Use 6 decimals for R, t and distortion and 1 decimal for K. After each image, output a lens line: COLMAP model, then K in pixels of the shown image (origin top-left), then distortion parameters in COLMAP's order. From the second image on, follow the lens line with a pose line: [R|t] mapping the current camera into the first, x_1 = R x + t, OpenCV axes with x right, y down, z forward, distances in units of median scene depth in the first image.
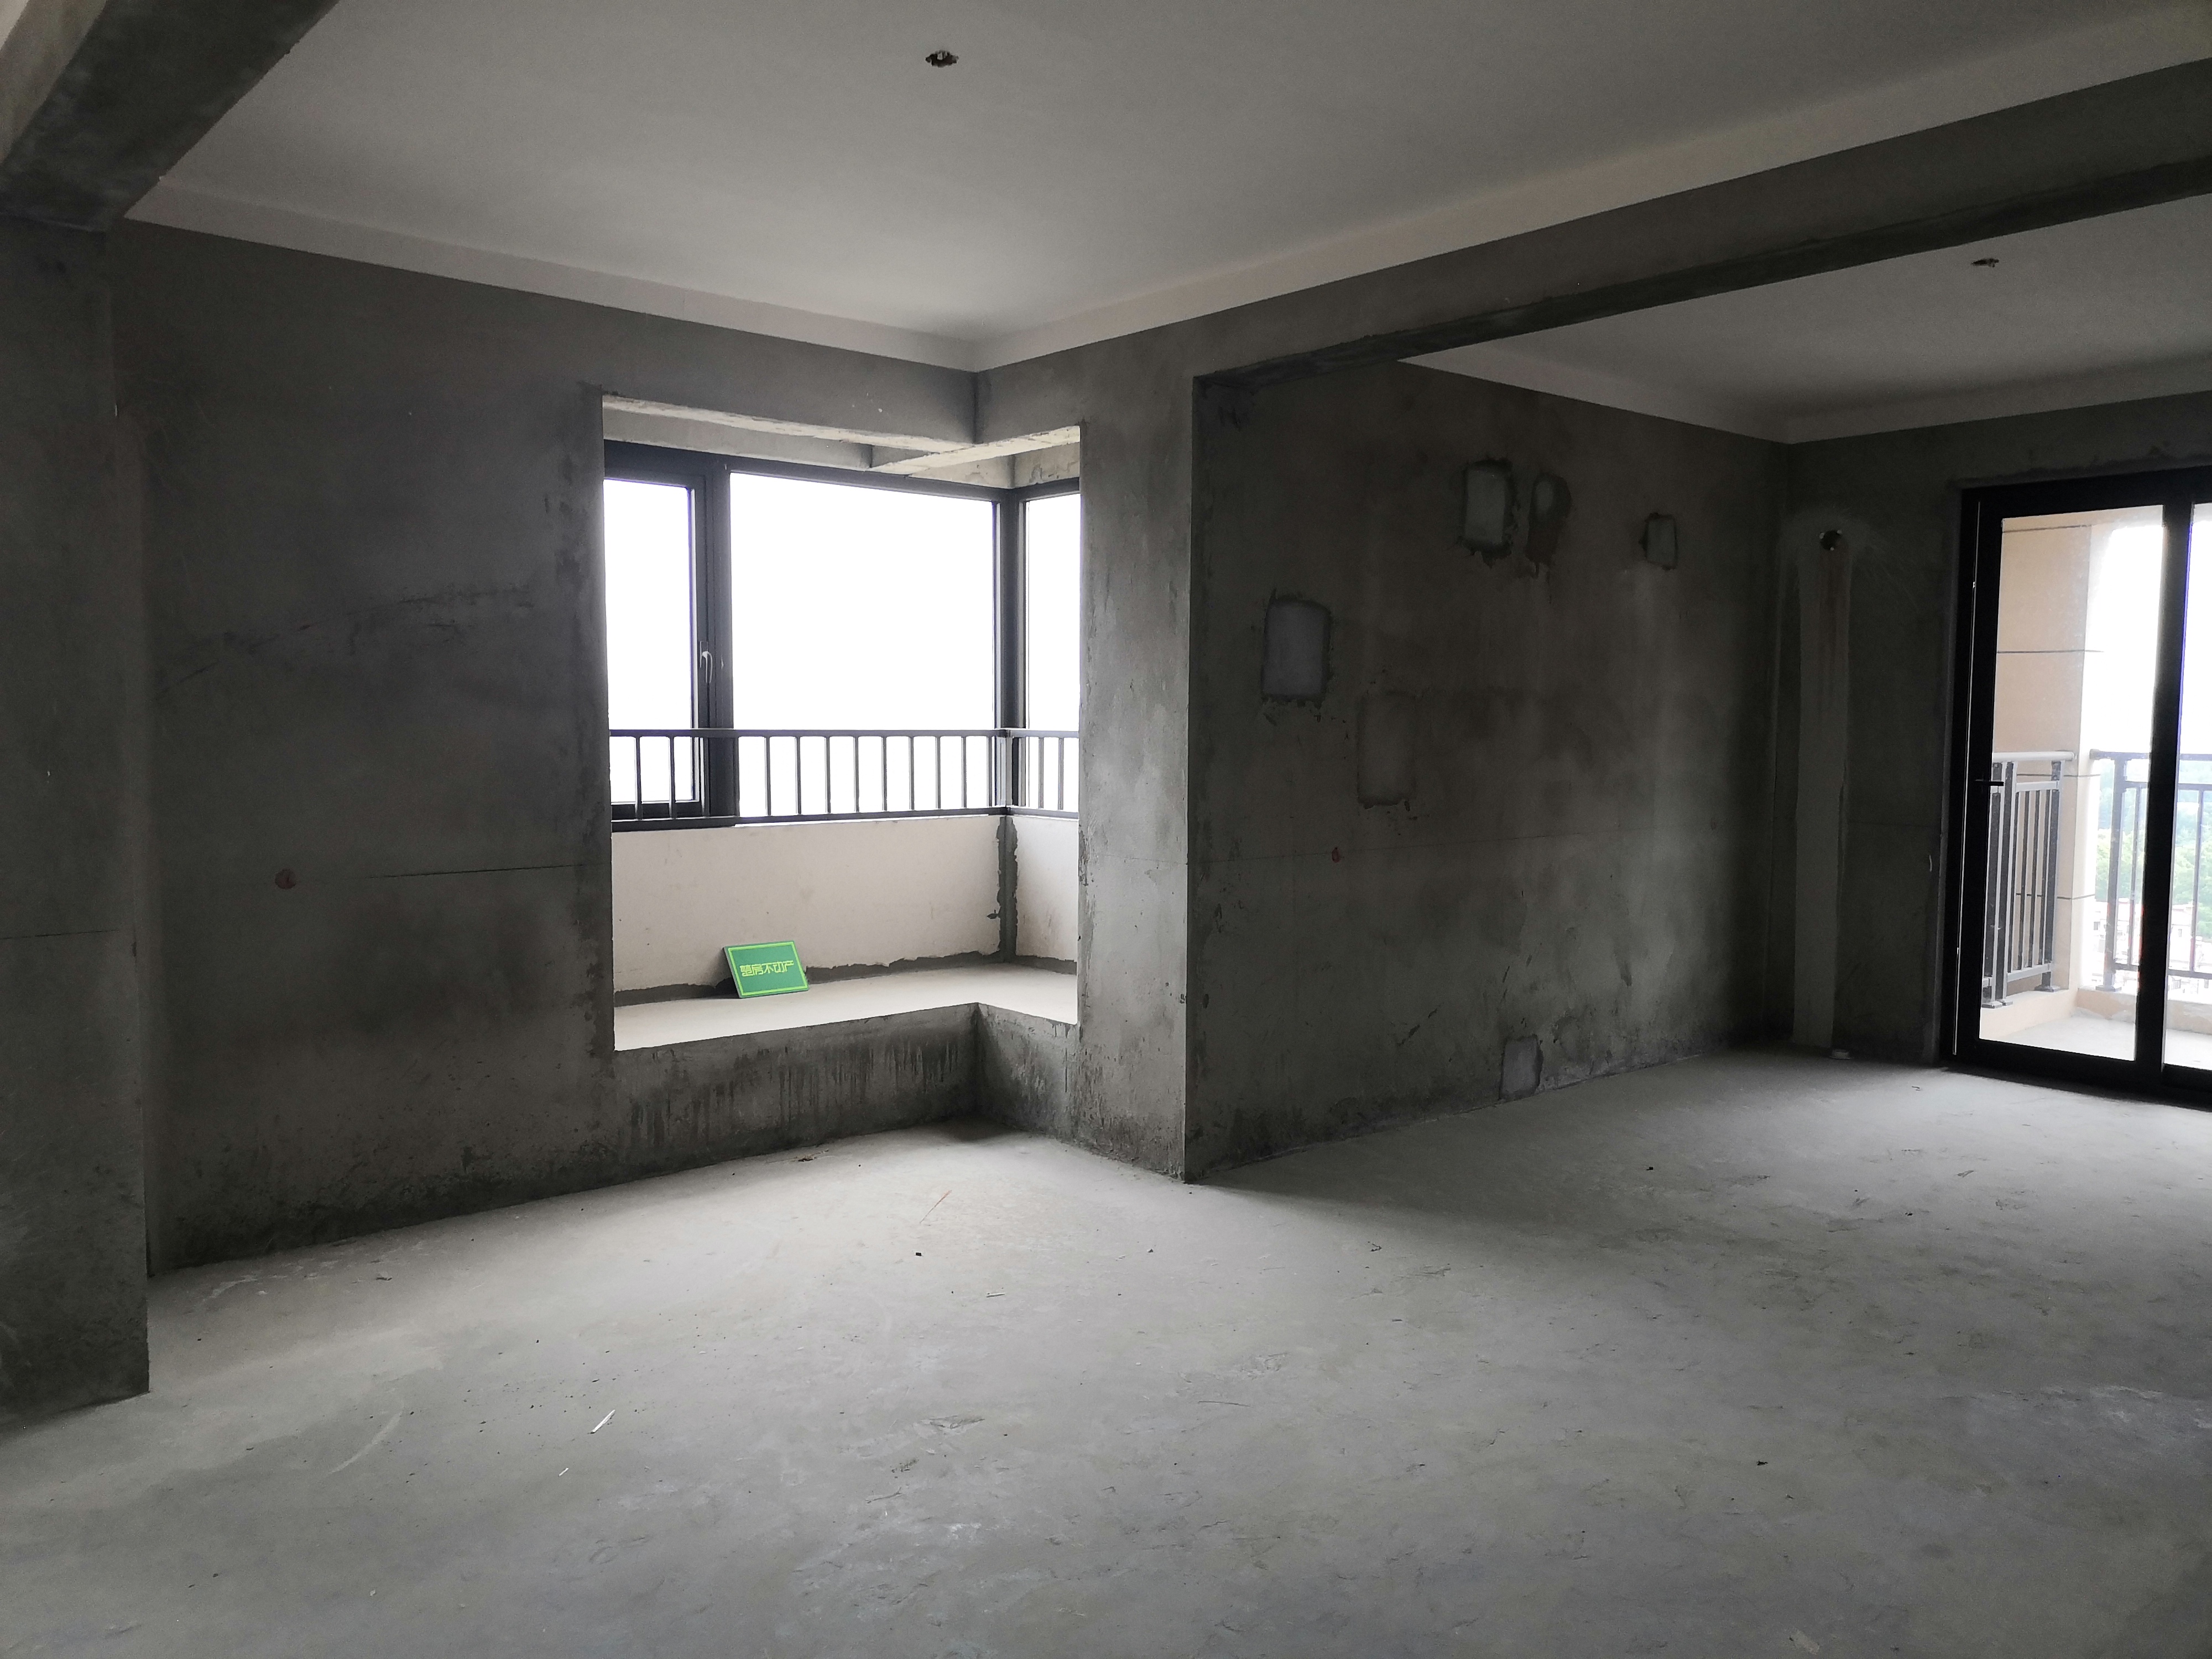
lens RADIAL K [[1717.7, 0, 1106.6], [0, 1717.7, 824.9], [0, 0, 1]] dist [0.039499, -0.017173]
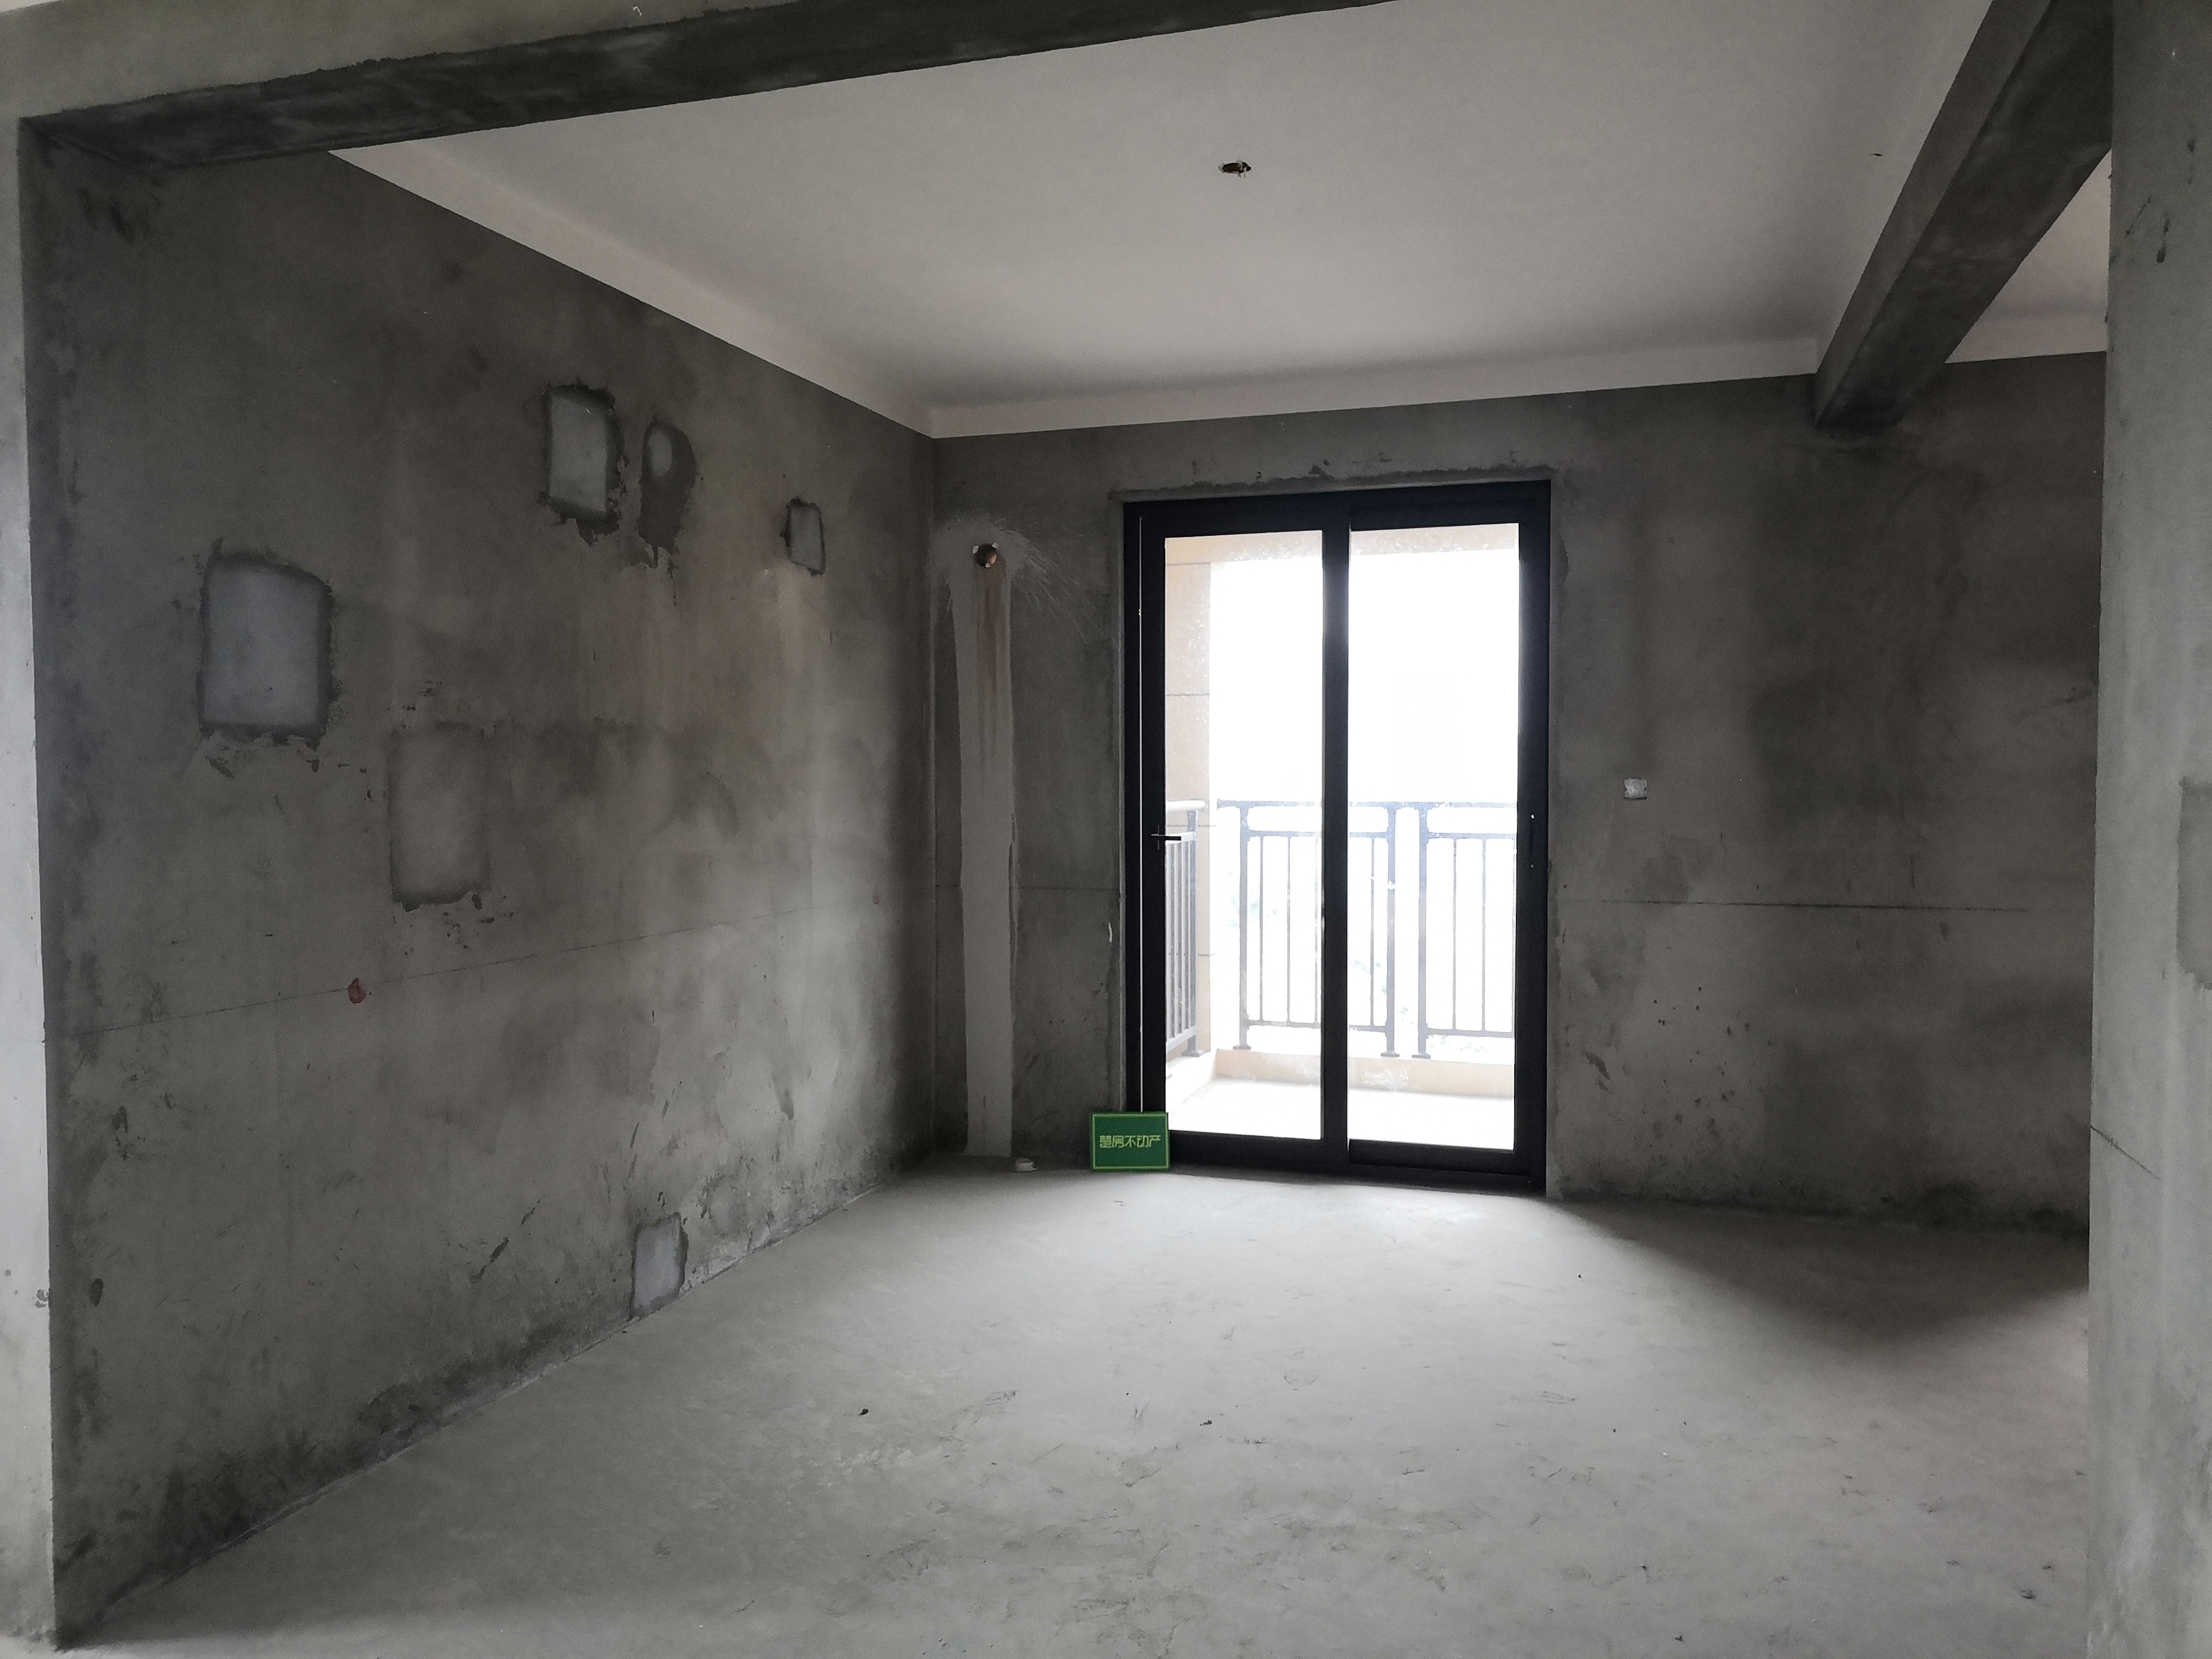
lens RADIAL K [[1717.7, 0, 1110.6], [0, 1717.7, 844.5], [0, 0, 1]] dist [0.039499, -0.017173]
pose [[0.860632, -0.030520, 0.508312, 0.047901], [0.041247, 0.999100, -0.009849, -0.015198], [-0.507554, 0.029443, 0.861117, 0.302080]]
